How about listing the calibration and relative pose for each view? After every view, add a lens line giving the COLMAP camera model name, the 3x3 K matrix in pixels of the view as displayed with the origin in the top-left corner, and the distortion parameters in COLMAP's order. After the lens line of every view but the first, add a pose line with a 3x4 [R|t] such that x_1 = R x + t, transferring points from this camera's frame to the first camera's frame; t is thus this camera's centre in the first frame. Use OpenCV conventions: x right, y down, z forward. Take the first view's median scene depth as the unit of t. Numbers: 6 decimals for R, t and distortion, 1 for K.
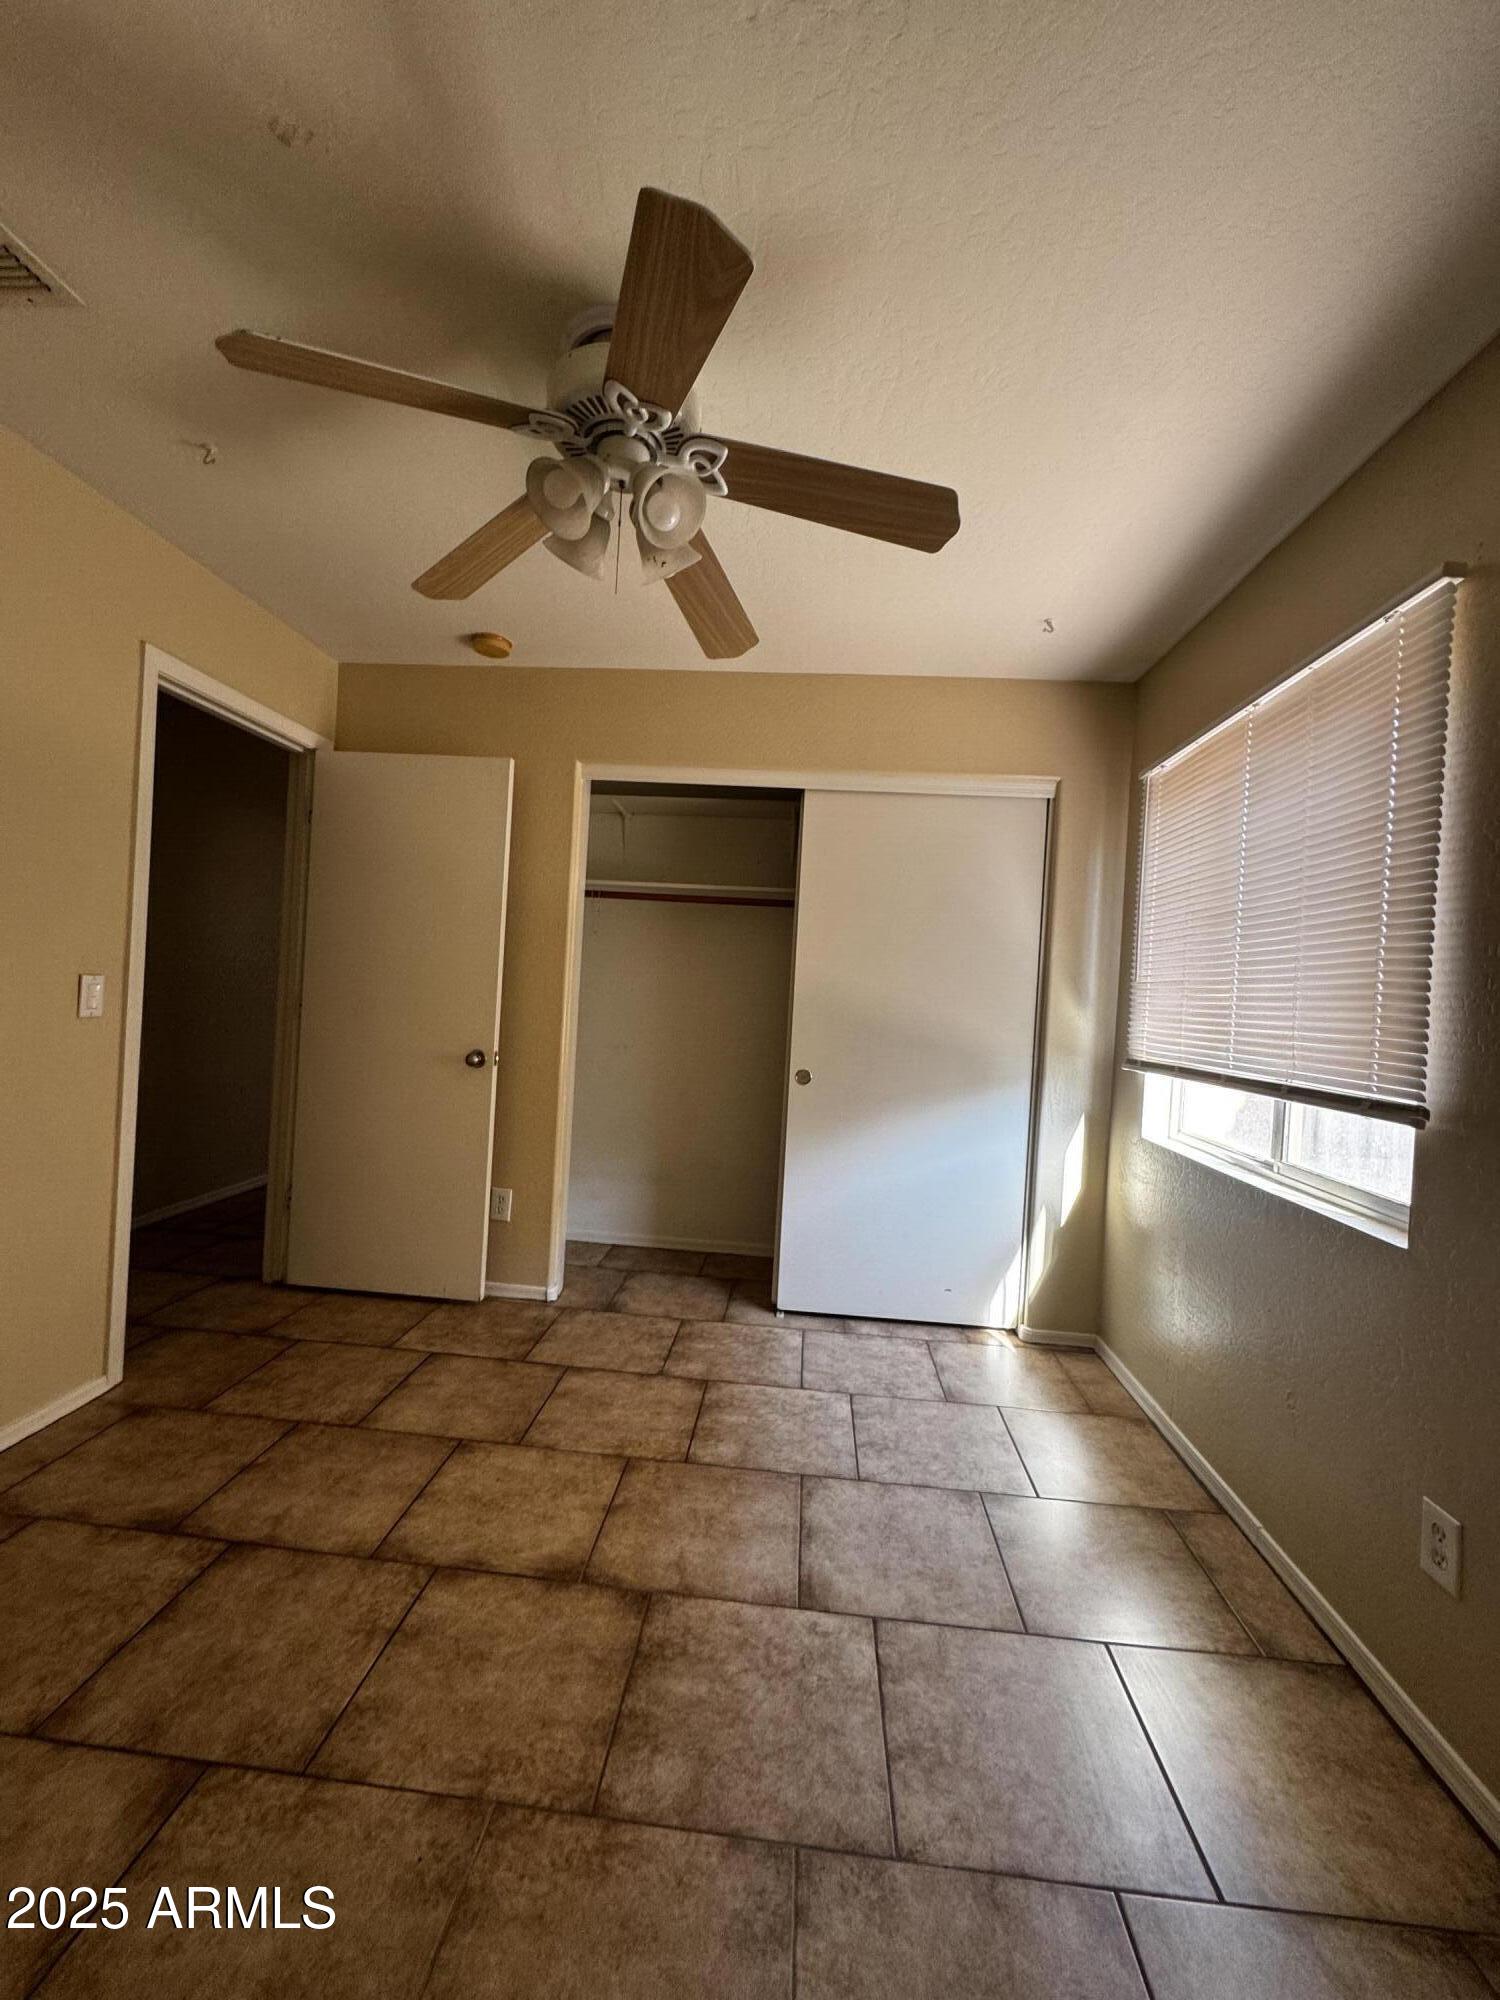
lens RADIAL K [[802.1, 0, 756.3], [0, 802.1, 996.5], [0, 0, 1]] dist [-0.000831, 0.000060]
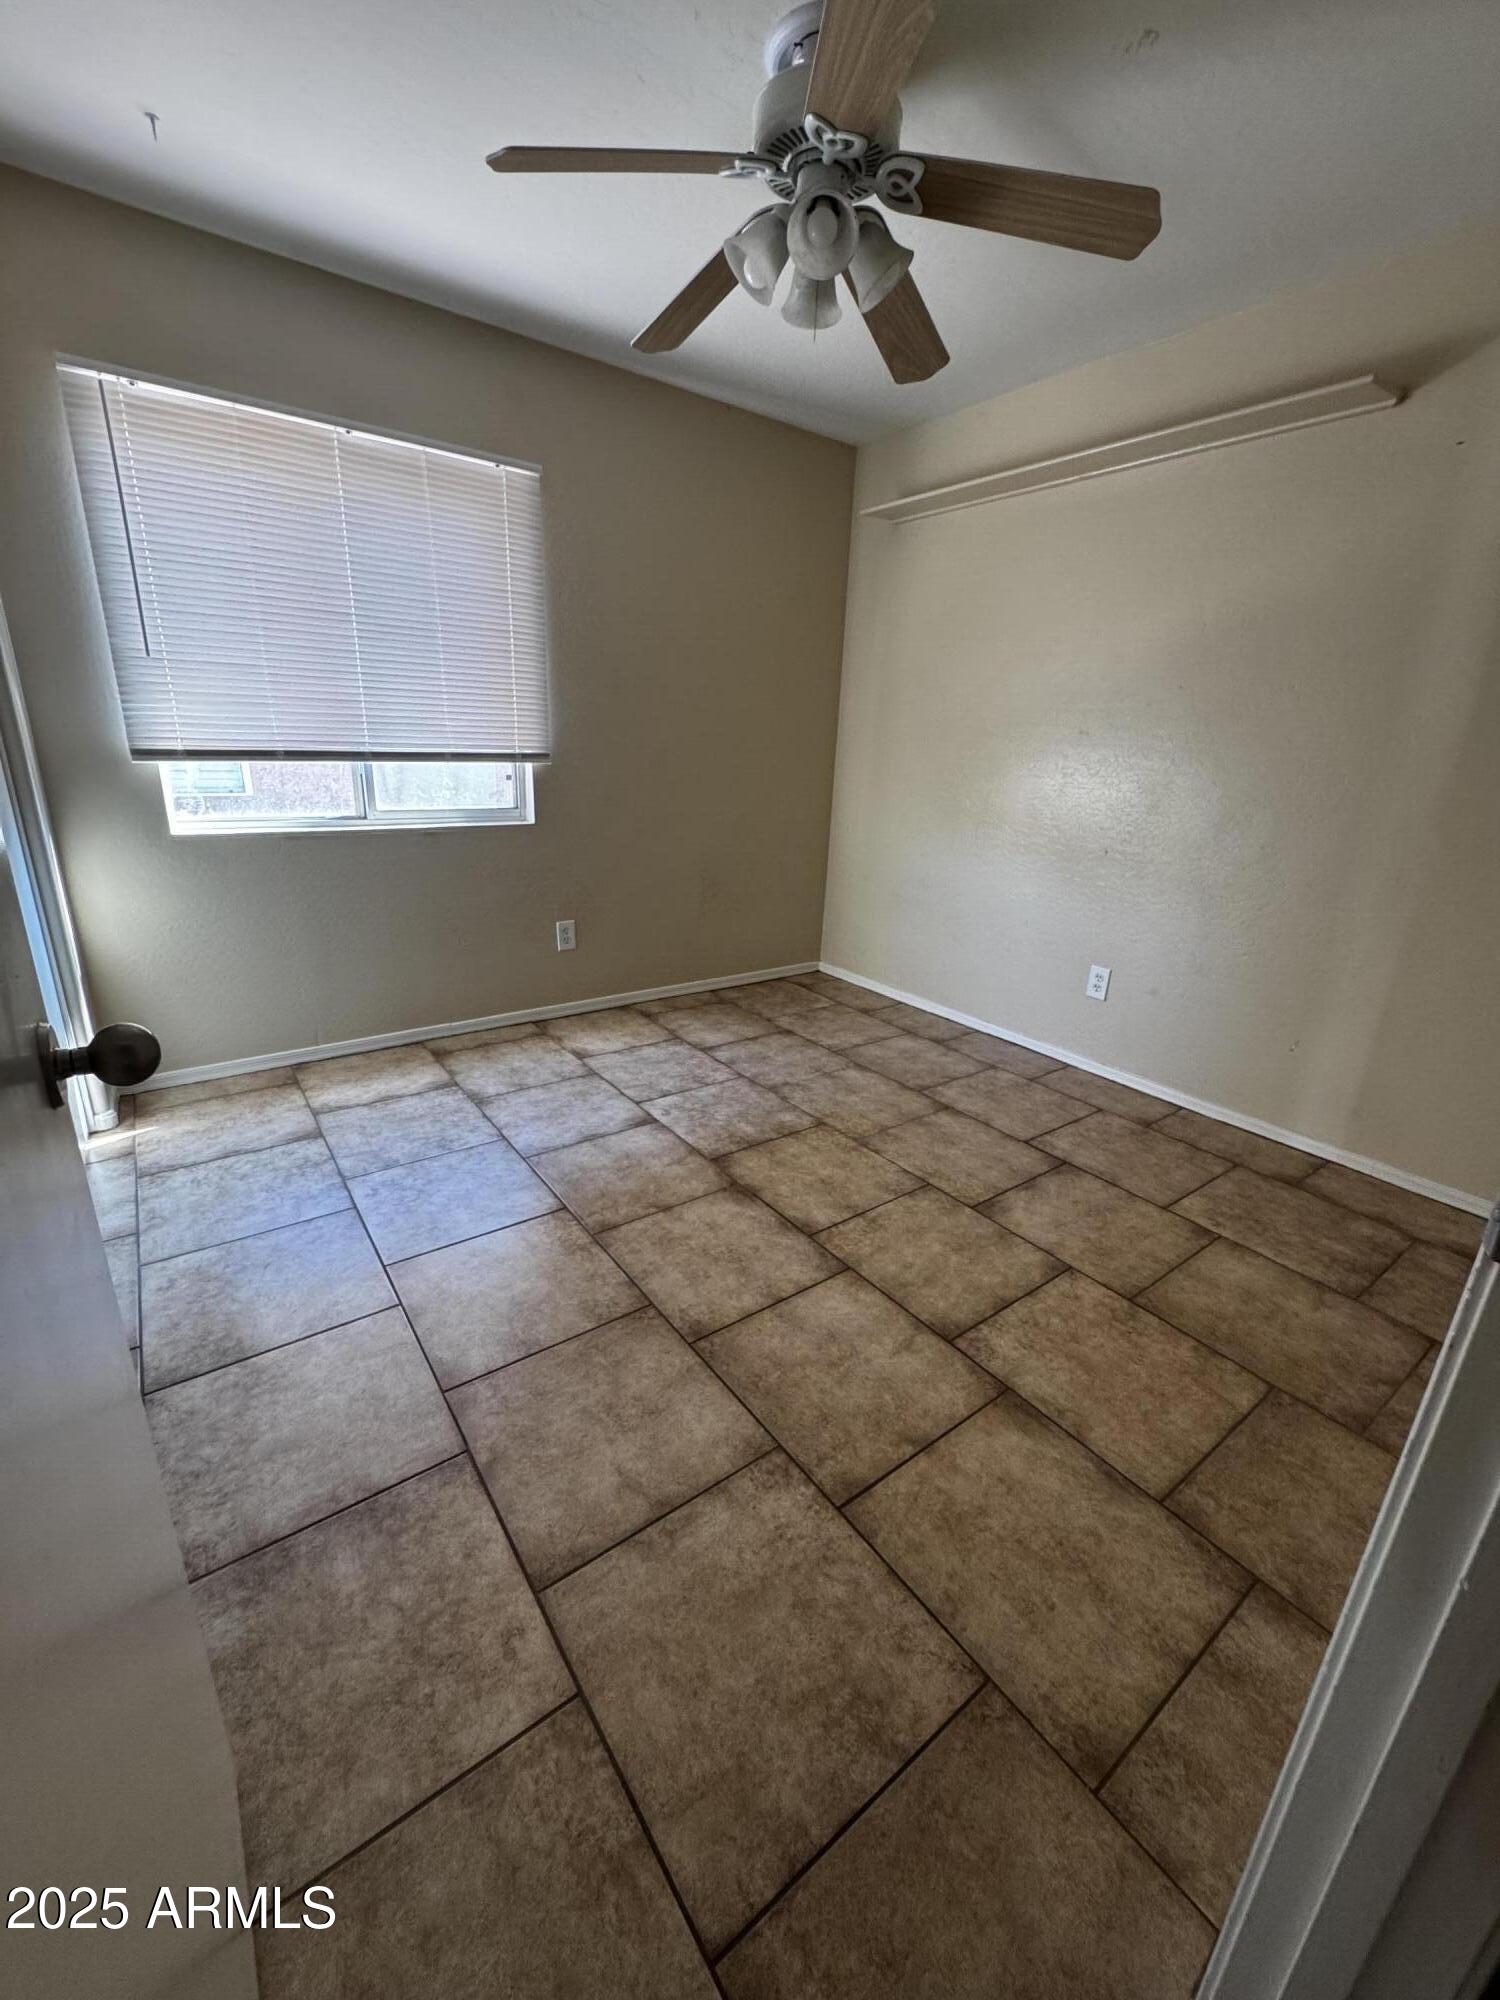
lens RADIAL K [[802.1, 0, 756.3], [0, 802.1, 996.5], [0, 0, 1]] dist [-0.000831, 0.000060]
pose [[-0.651790, -0.310845, 0.691770, -1.033699], [-0.074667, 0.934014, 0.349345, -0.039908], [-0.754715, 0.176047, -0.631991, 1.703845]]
